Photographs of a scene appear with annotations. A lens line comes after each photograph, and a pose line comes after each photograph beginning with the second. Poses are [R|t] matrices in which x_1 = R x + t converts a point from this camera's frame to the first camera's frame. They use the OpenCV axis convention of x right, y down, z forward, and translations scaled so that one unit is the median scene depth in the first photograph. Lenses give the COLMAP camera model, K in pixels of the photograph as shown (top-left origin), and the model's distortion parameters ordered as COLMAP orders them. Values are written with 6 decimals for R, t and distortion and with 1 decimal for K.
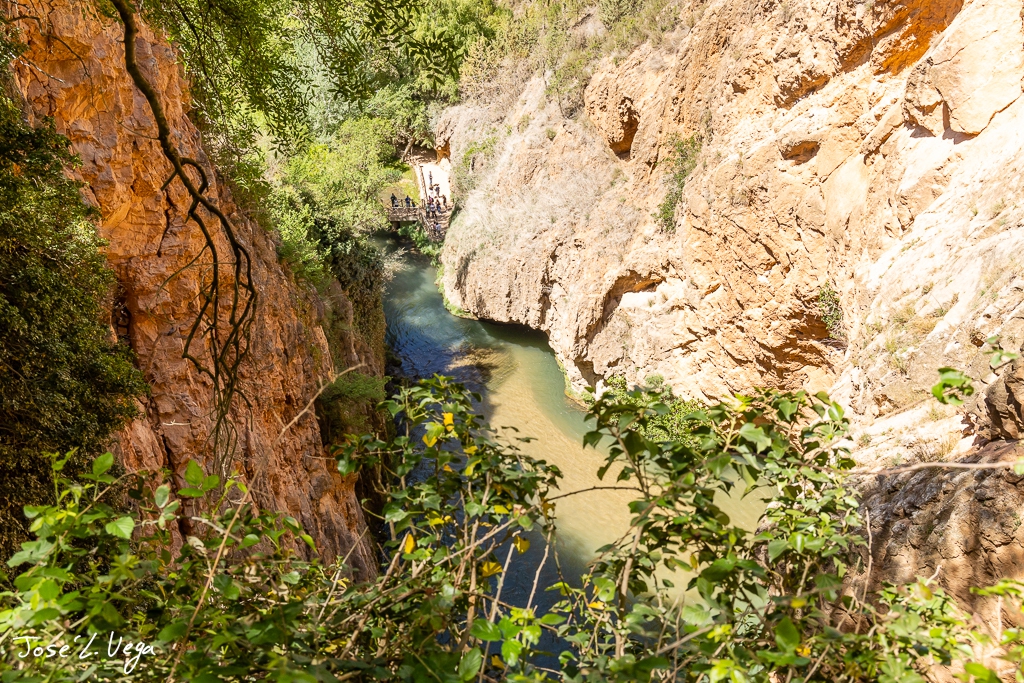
lens RADIAL K [[940.5, 0, 503.8], [0, 940.5, 345.5], [0, 0, 1]] dist [0.001837, 0.000000]
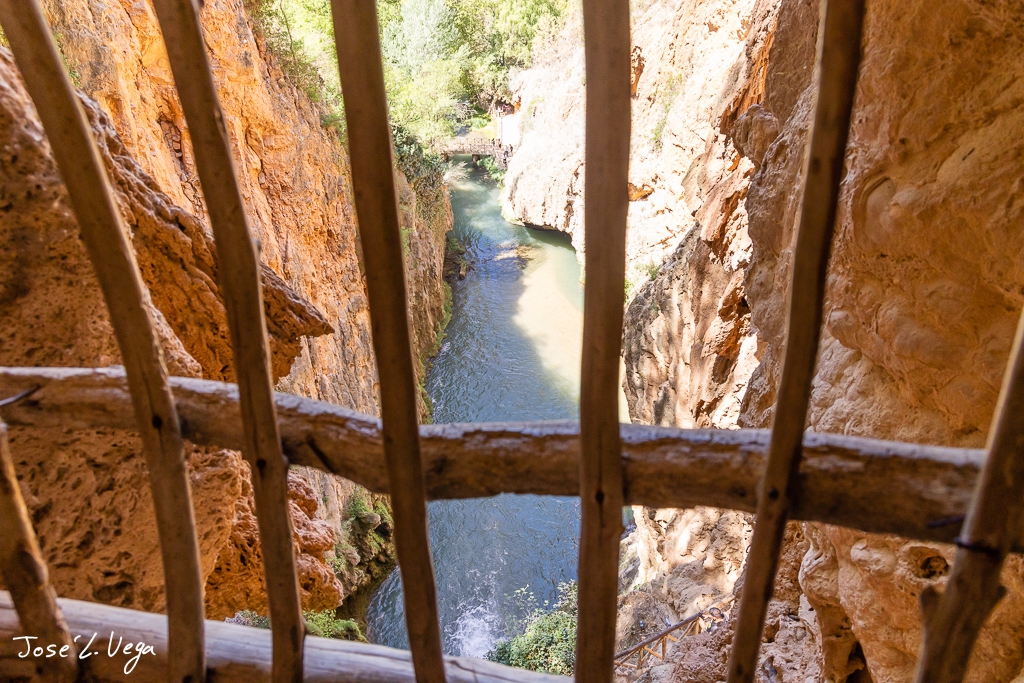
lens RADIAL K [[682.1, 0, 518.8], [0, 682.1, 350.0], [0, 0, 1]] dist [0.010300, 0.003628]
pose [[0.992482, 0.071983, -0.098987, 0.088875], [-0.062274, 0.993246, 0.097902, 0.064844], [0.105366, -0.091002, 0.990261, 0.018338]]
